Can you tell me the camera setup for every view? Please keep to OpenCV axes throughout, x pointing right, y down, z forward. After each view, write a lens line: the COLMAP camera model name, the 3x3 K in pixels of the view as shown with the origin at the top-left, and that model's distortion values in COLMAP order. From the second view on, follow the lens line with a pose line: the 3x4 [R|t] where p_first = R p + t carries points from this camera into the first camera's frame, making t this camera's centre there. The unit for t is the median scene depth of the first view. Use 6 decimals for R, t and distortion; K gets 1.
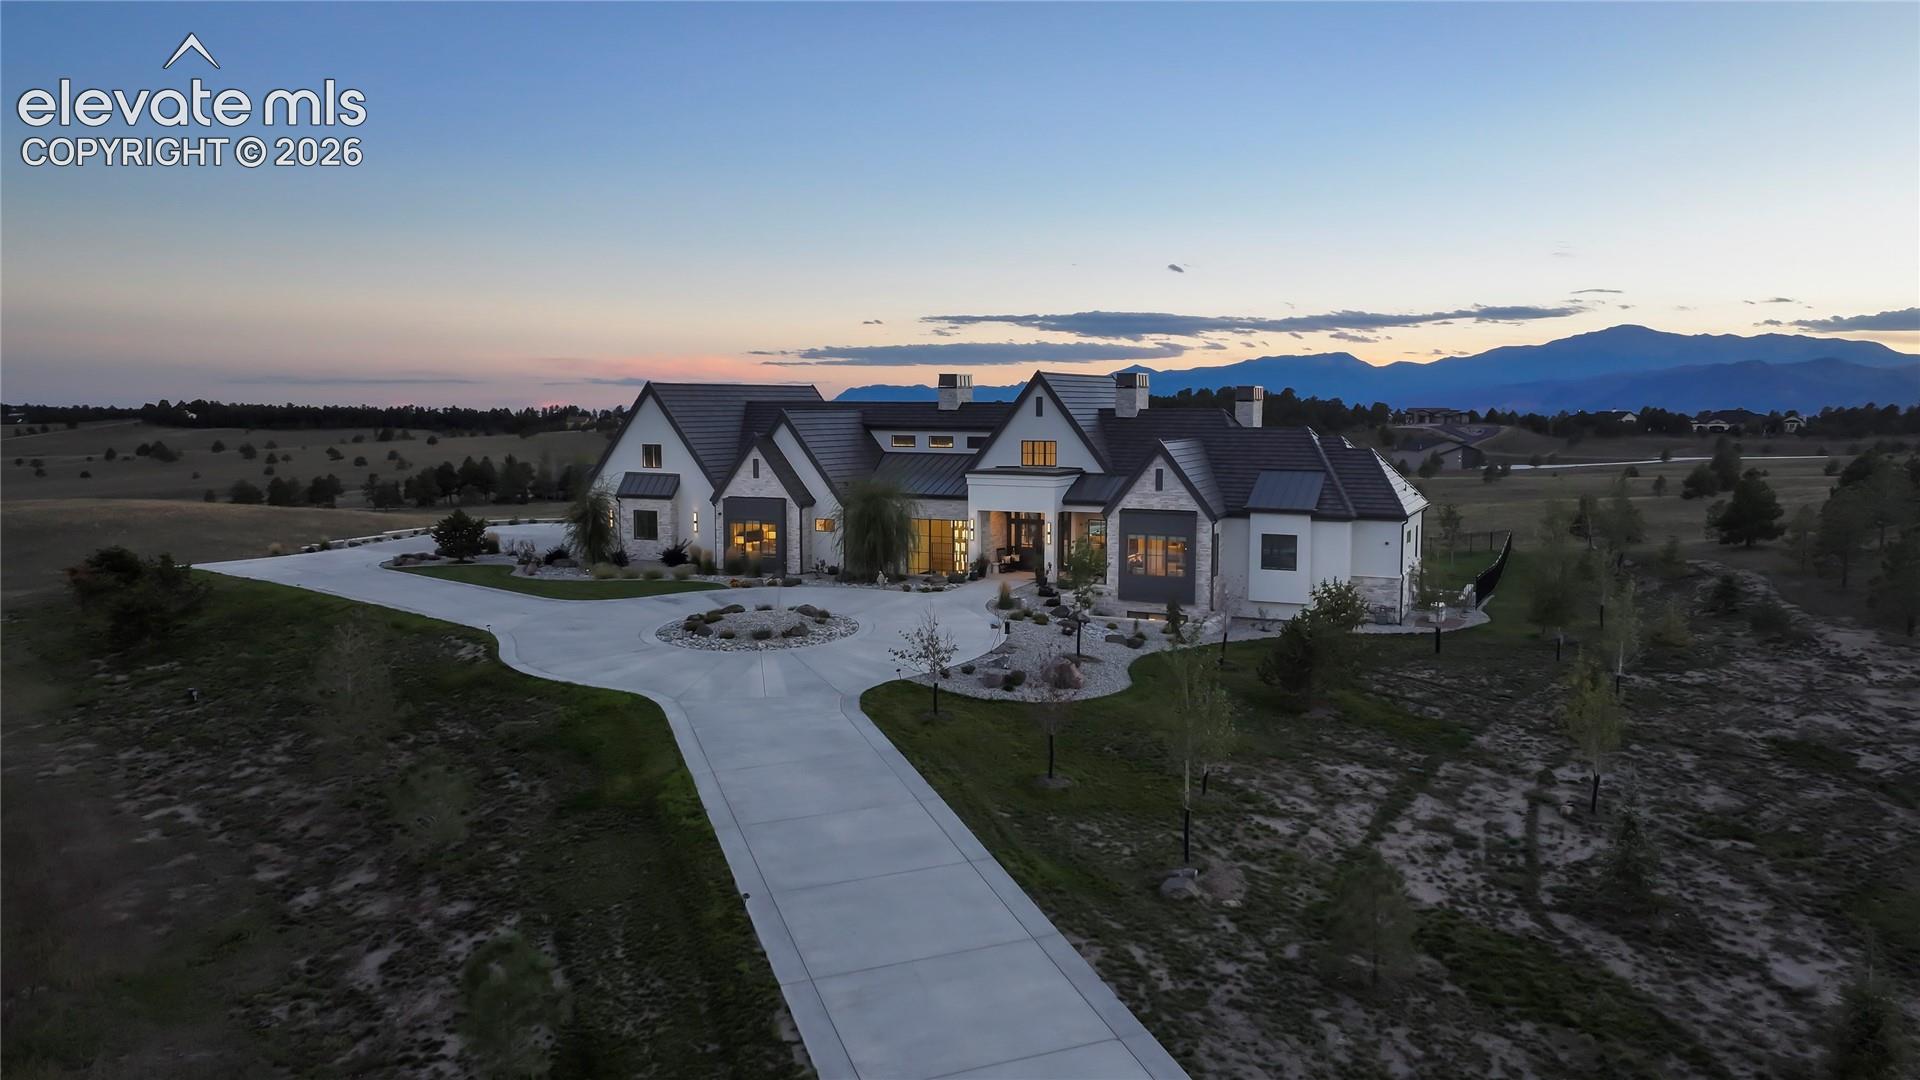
lens RADIAL K [[1321.5, 0, 960.0], [0, 1321.5, 540.0], [0, 0, 1]] dist [0.006626, 0.000418]
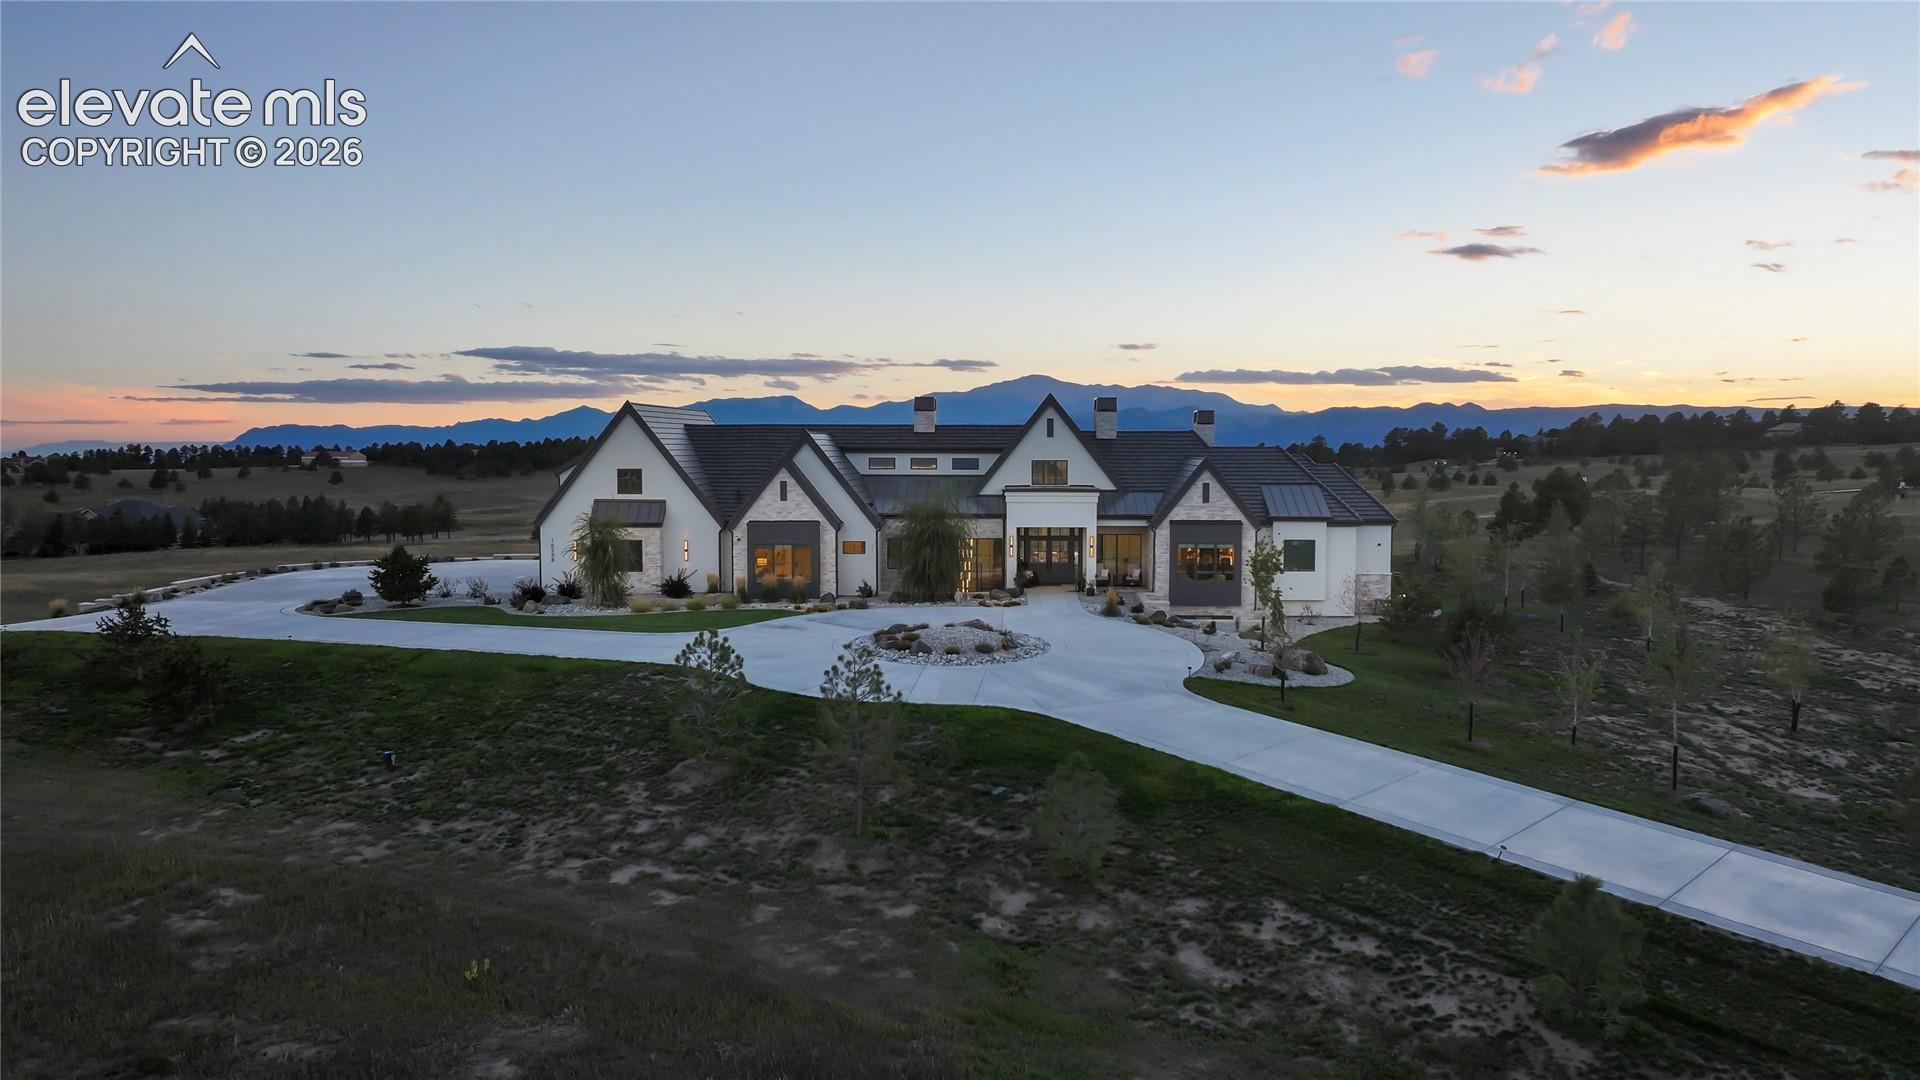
lens RADIAL K [[1321.5, 0, 960.0], [0, 1321.5, 540.0], [0, 0, 1]] dist [0.006626, 0.000418]
pose [[0.923718, -0.028997, 0.381974, -0.417010], [0.040817, 0.998905, -0.022876, 0.009114], [-0.380893, 0.036722, 0.923890, 0.063643]]
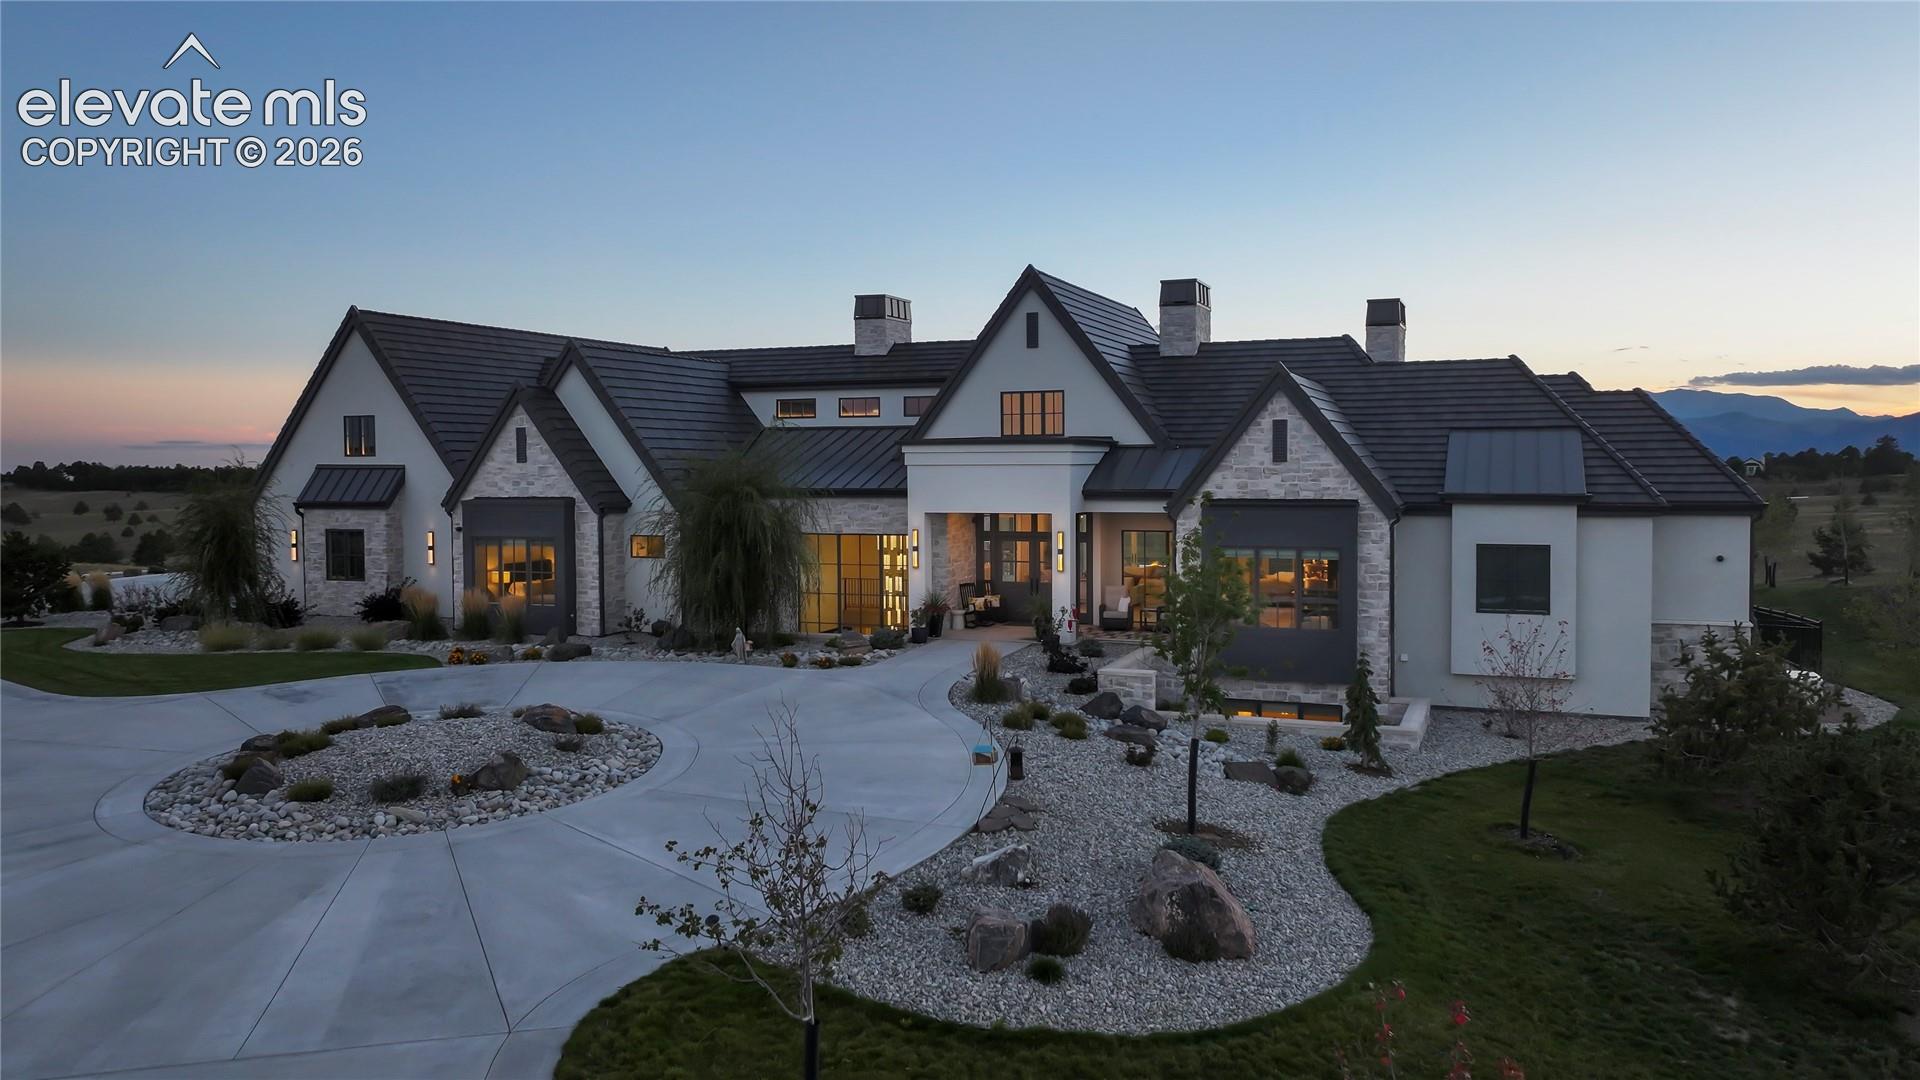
lens RADIAL K [[1346.9, 0, 962.7], [0, 1346.9, 527.4], [0, 0, 1]] dist [0.001745, 0.008901]
pose [[0.998576, -0.010806, 0.052243, -0.000204], [0.013602, 0.998477, -0.053461, 0.013021], [-0.051586, 0.054096, 0.997202, 0.444540]]
